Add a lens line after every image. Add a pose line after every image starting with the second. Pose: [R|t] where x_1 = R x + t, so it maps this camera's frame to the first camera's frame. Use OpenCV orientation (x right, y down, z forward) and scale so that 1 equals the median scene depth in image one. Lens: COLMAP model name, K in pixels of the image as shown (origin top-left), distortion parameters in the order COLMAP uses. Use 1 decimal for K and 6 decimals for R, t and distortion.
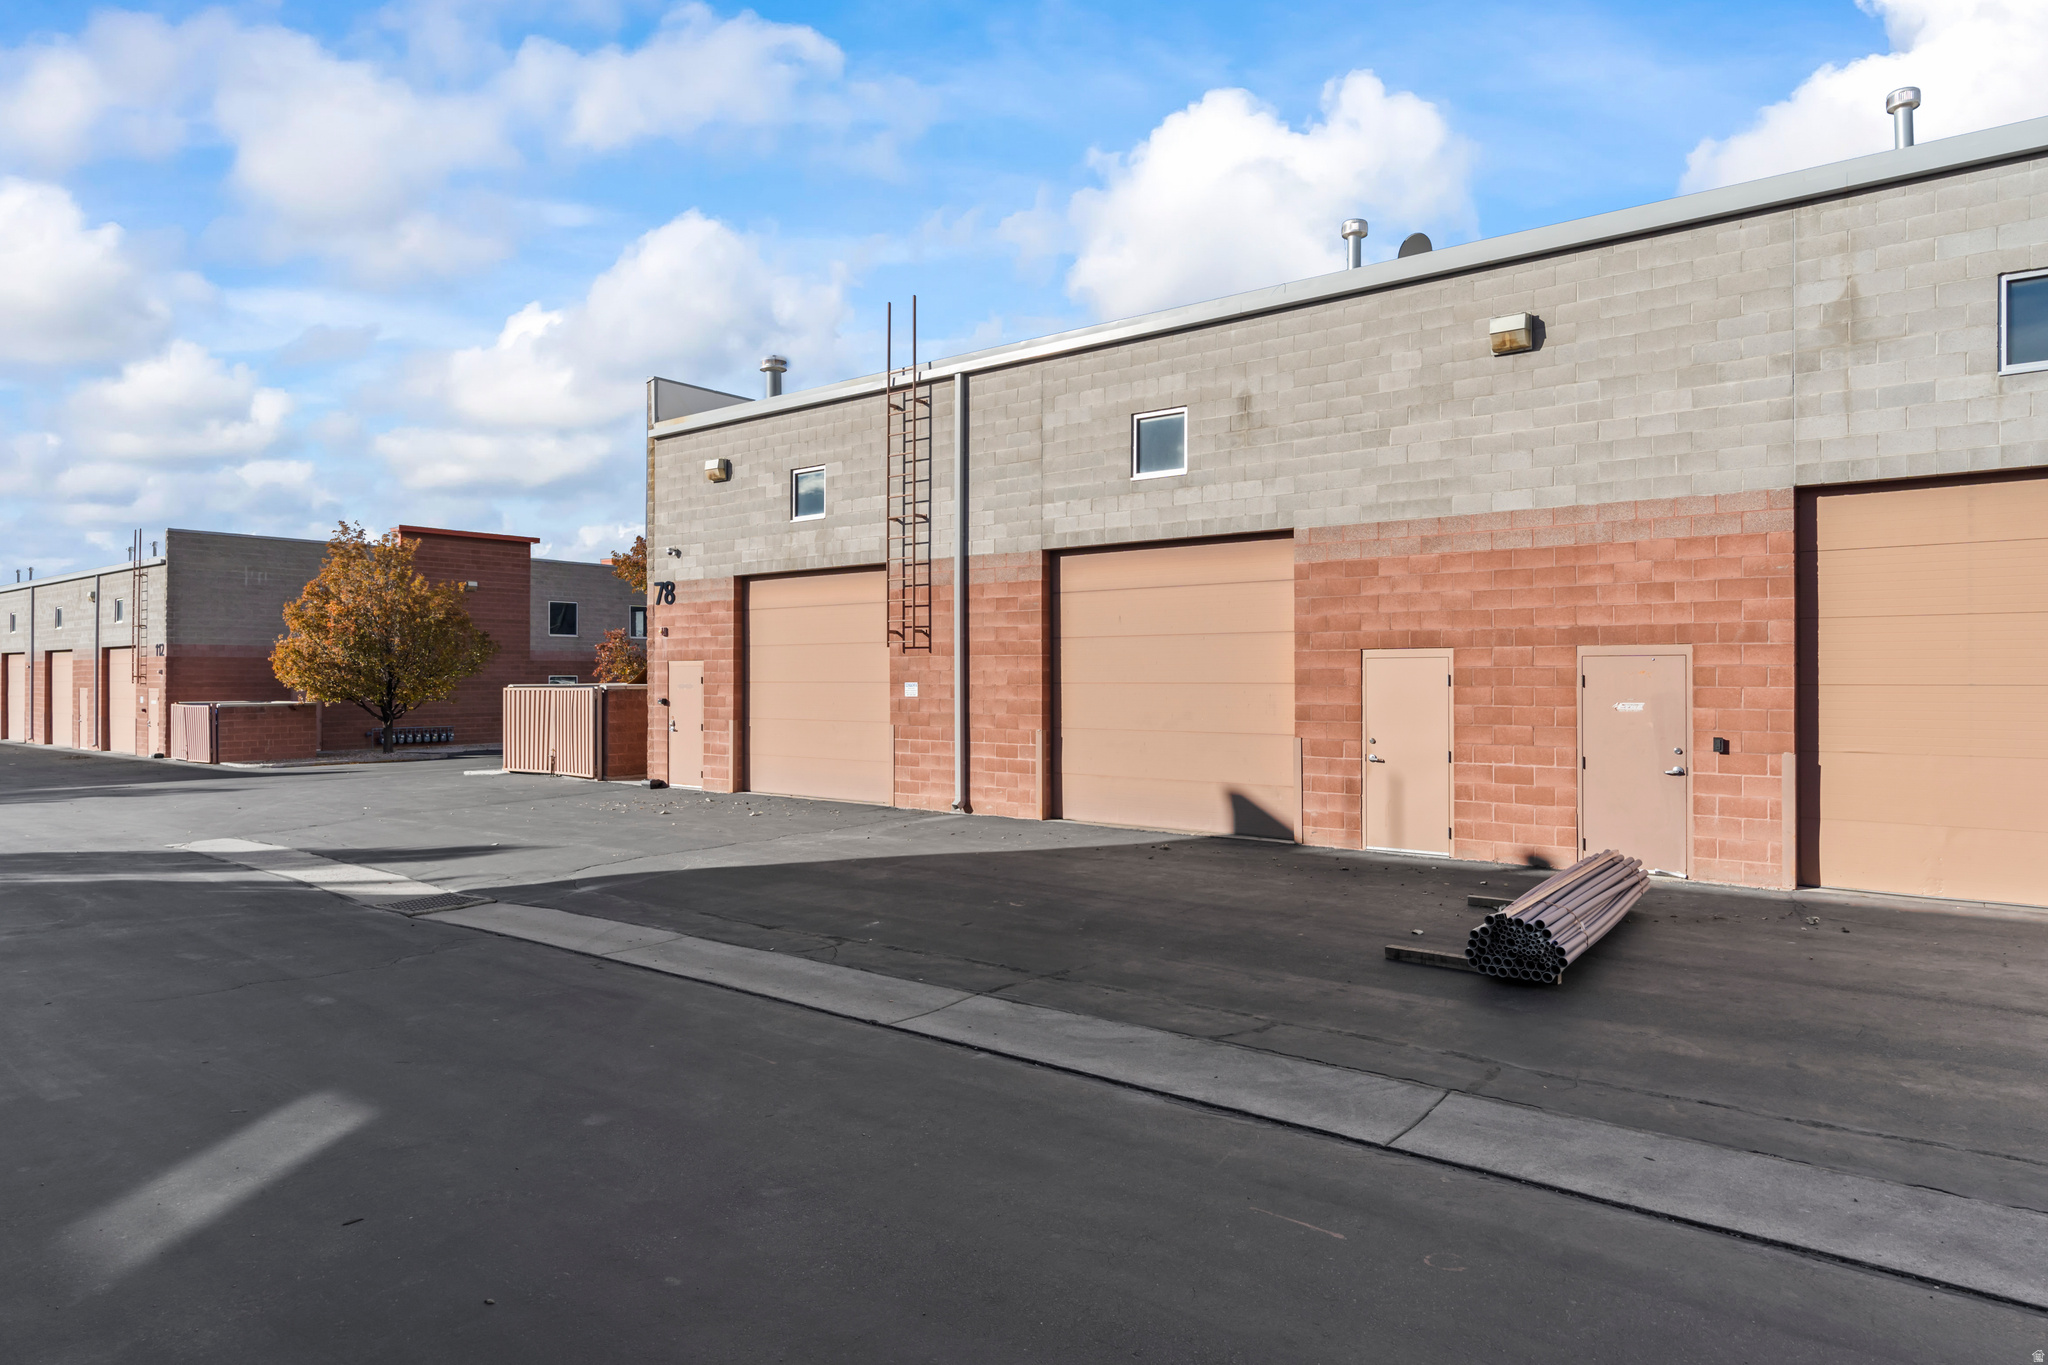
lens RADIAL K [[1181.0, 0, 1020.5], [0, 1181.0, 673.2], [0, 0, 1]] dist [-0.002050, 0.002817]
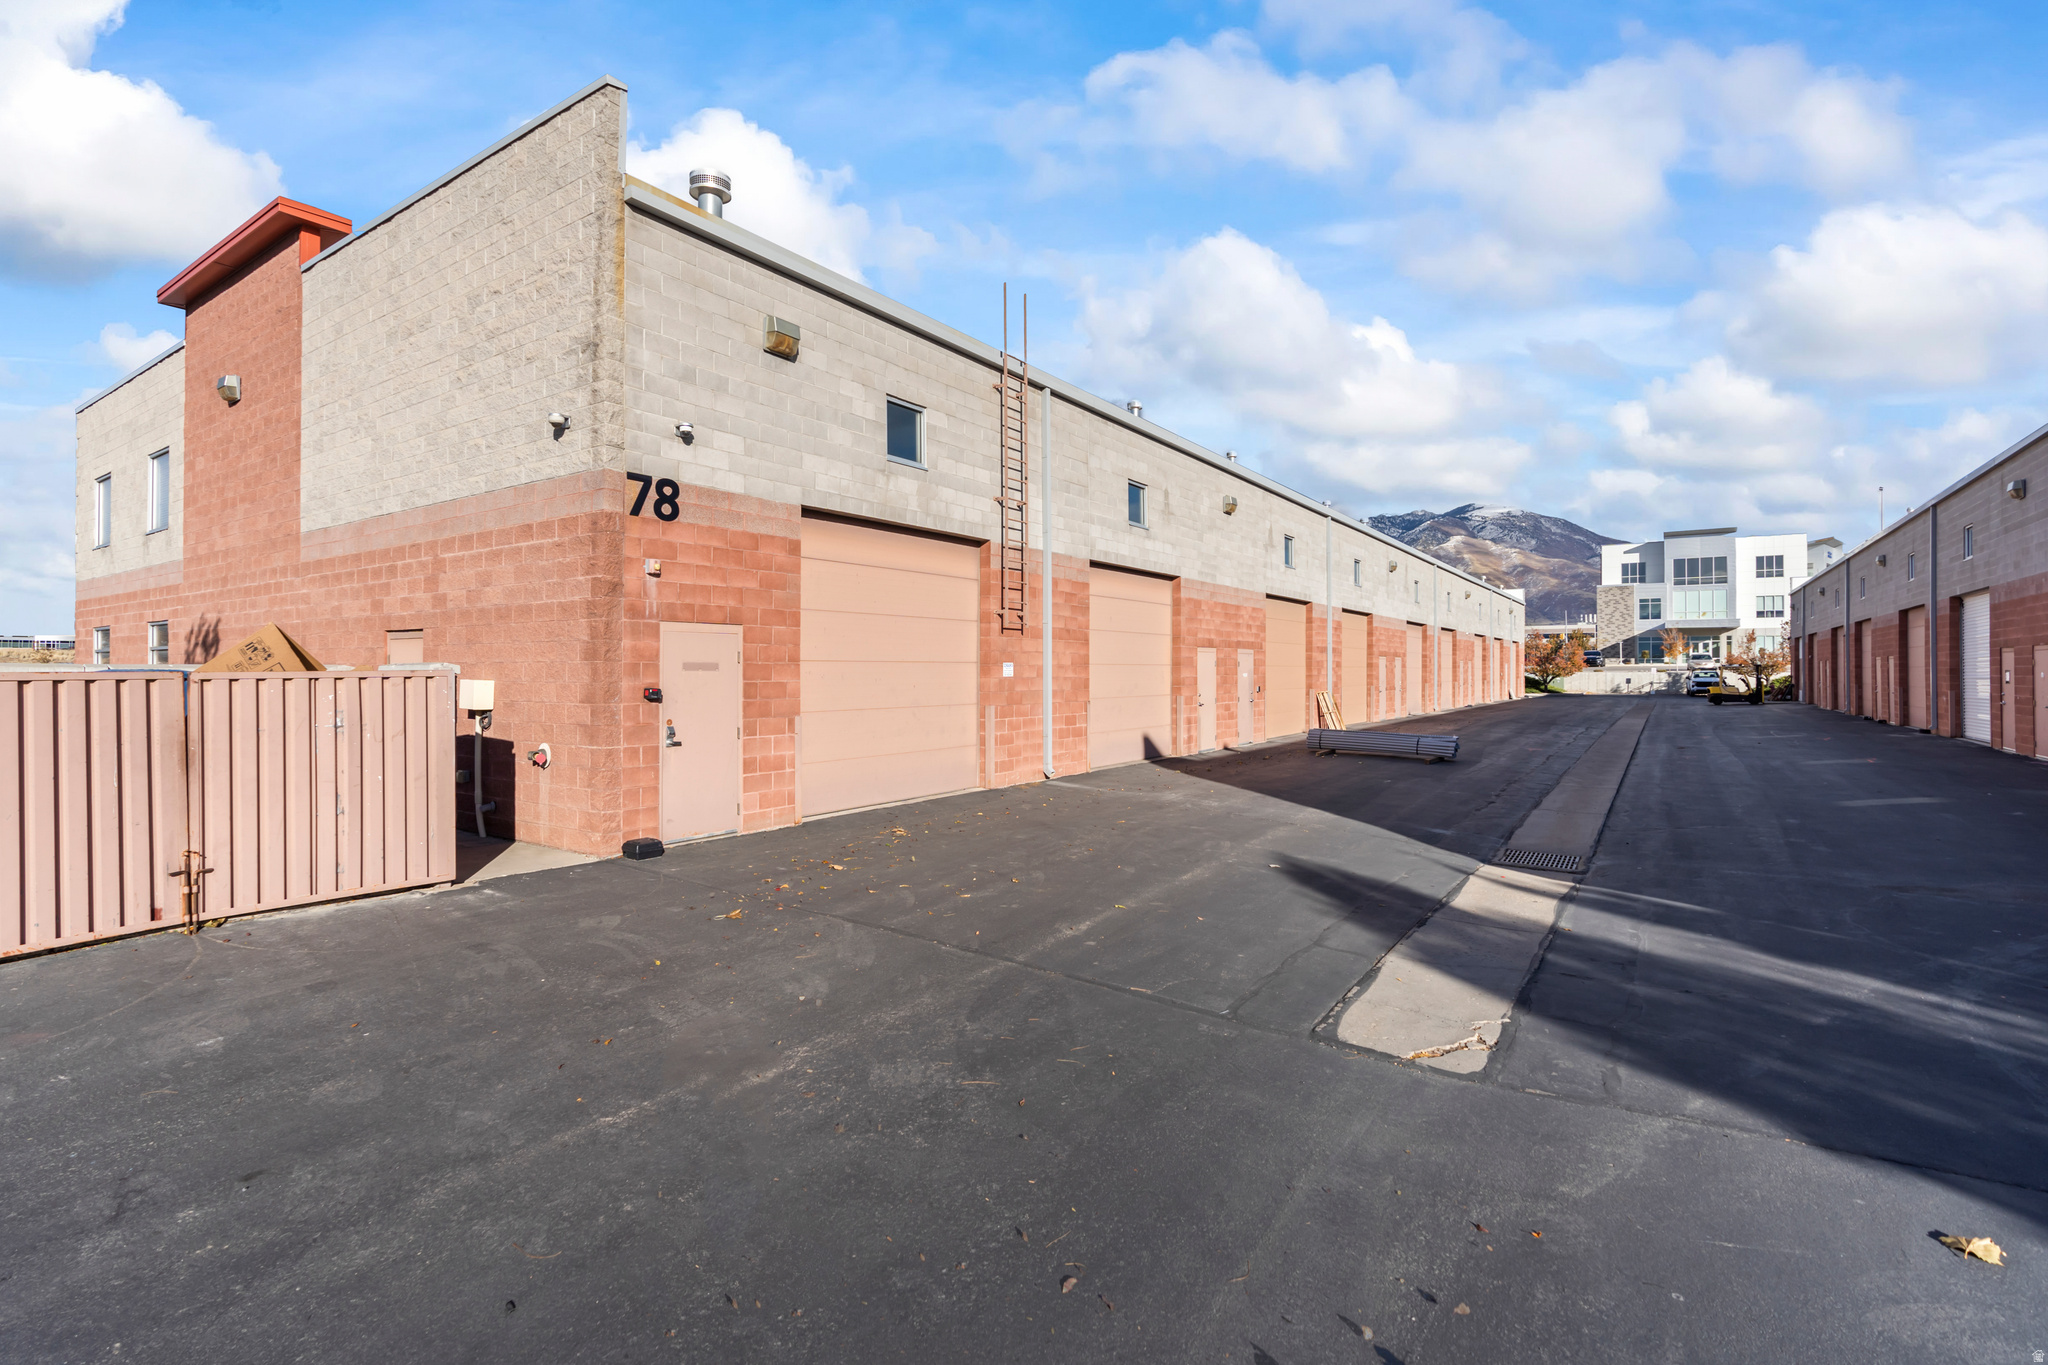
lens RADIAL K [[940.7, 0, 1020.6], [0, 940.7, 670.1], [0, 0, 1]] dist [-0.000782, 0.000113]
pose [[-0.055653, 0.004611, 0.998440, -1.132372], [0.000483, 0.999989, -0.004592, 0.022676], [-0.998450, 0.000227, -0.055654, 1.290106]]
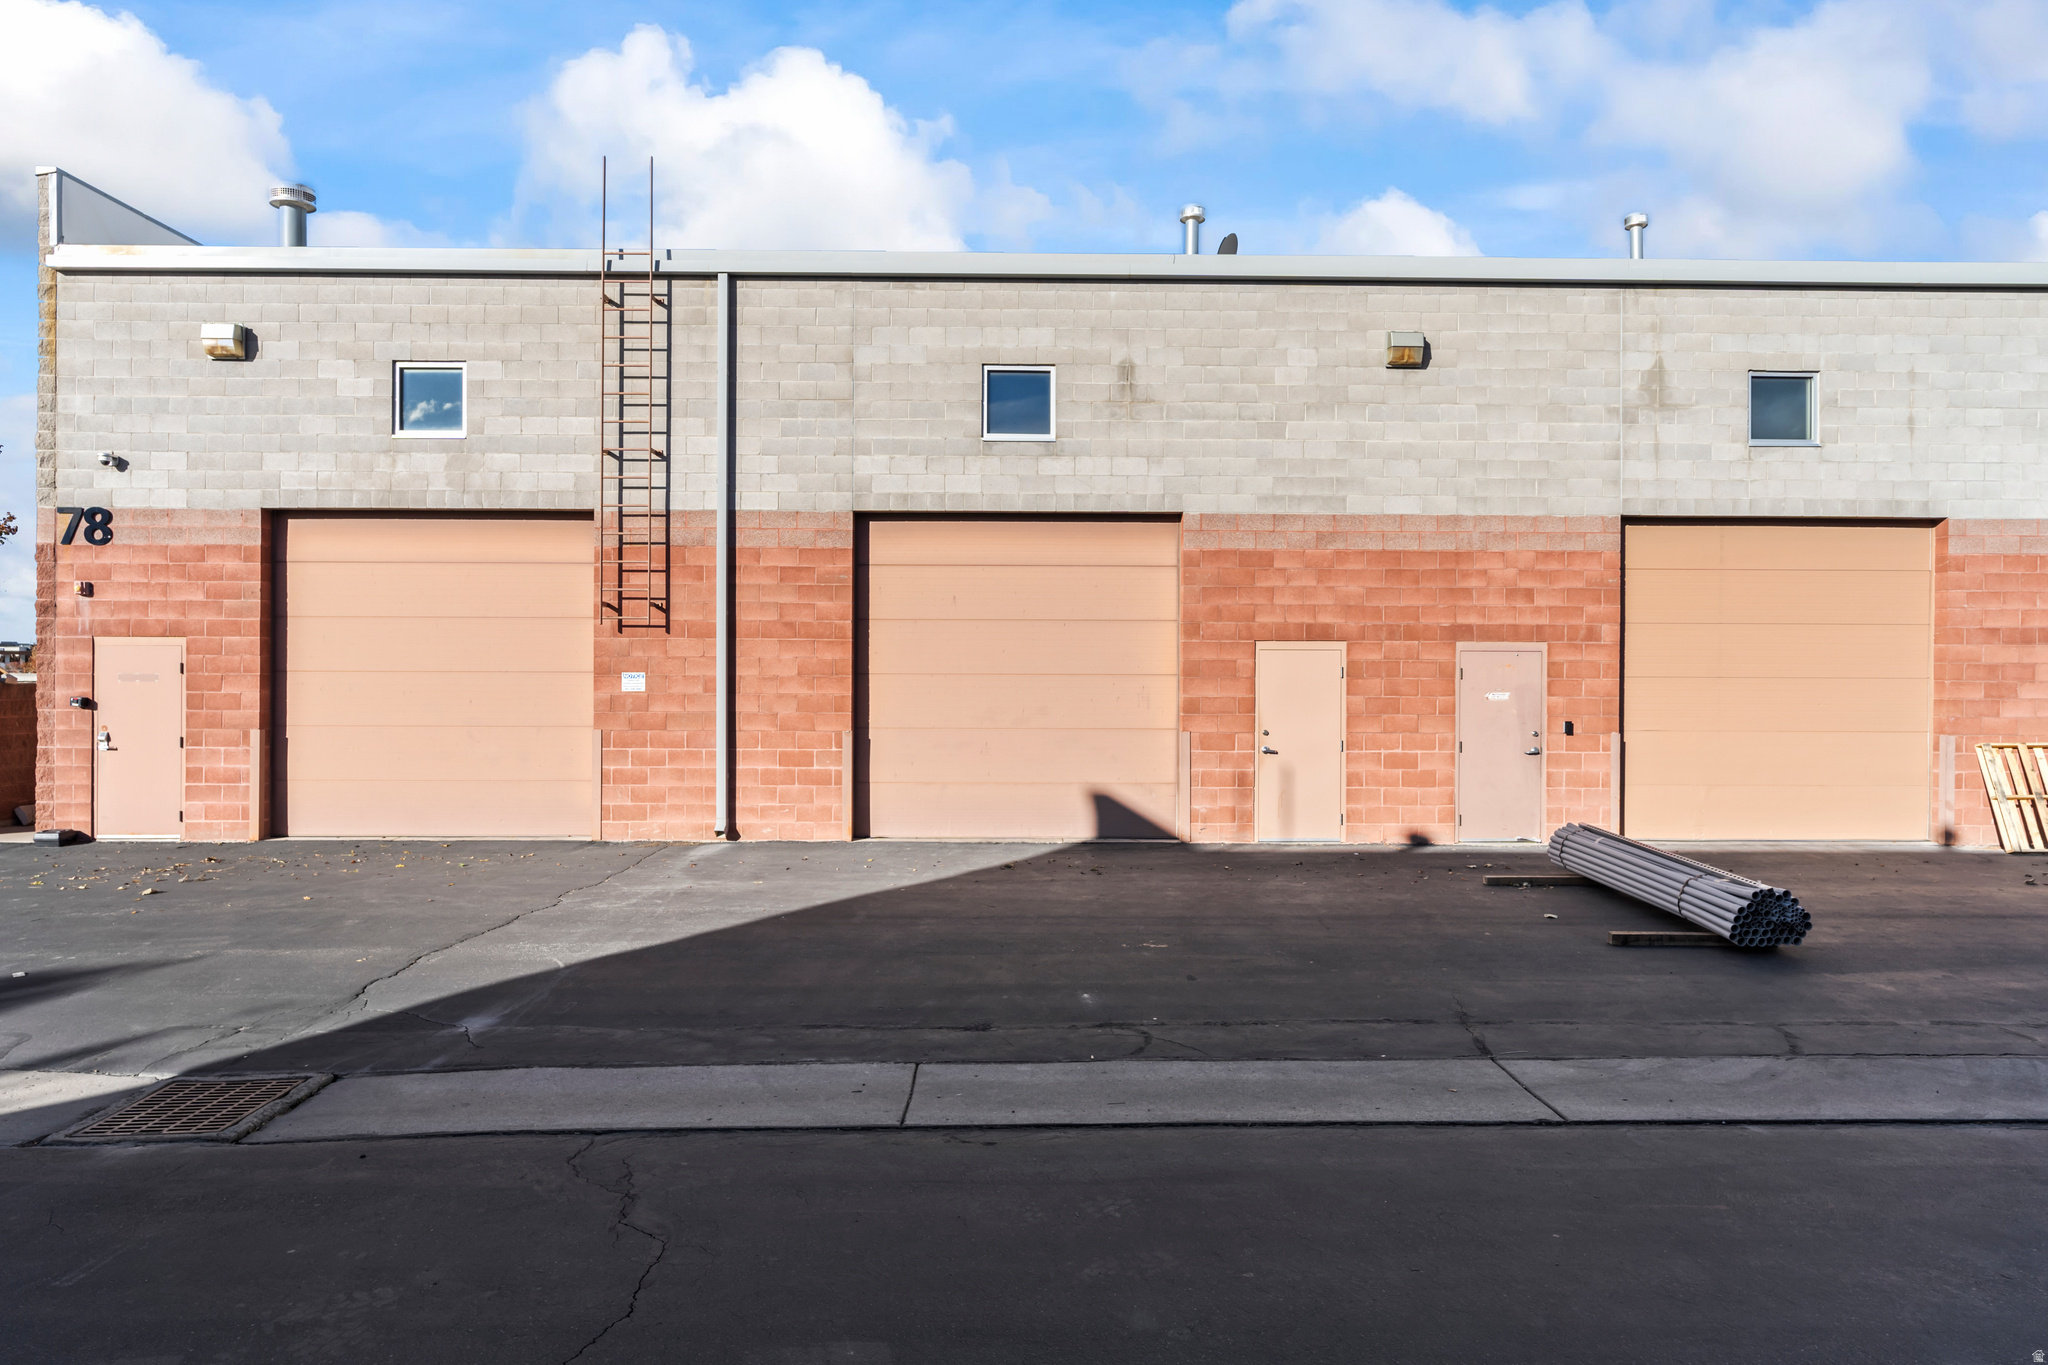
lens RADIAL K [[1181.0, 0, 1020.5], [0, 1181.0, 673.2], [0, 0, 1]] dist [-0.002050, 0.002817]
pose [[0.783684, 0.001514, 0.621157, -0.455492], [-0.007323, 0.999950, 0.006803, 0.001673], [-0.621116, -0.009880, 0.783656, 0.324920]]
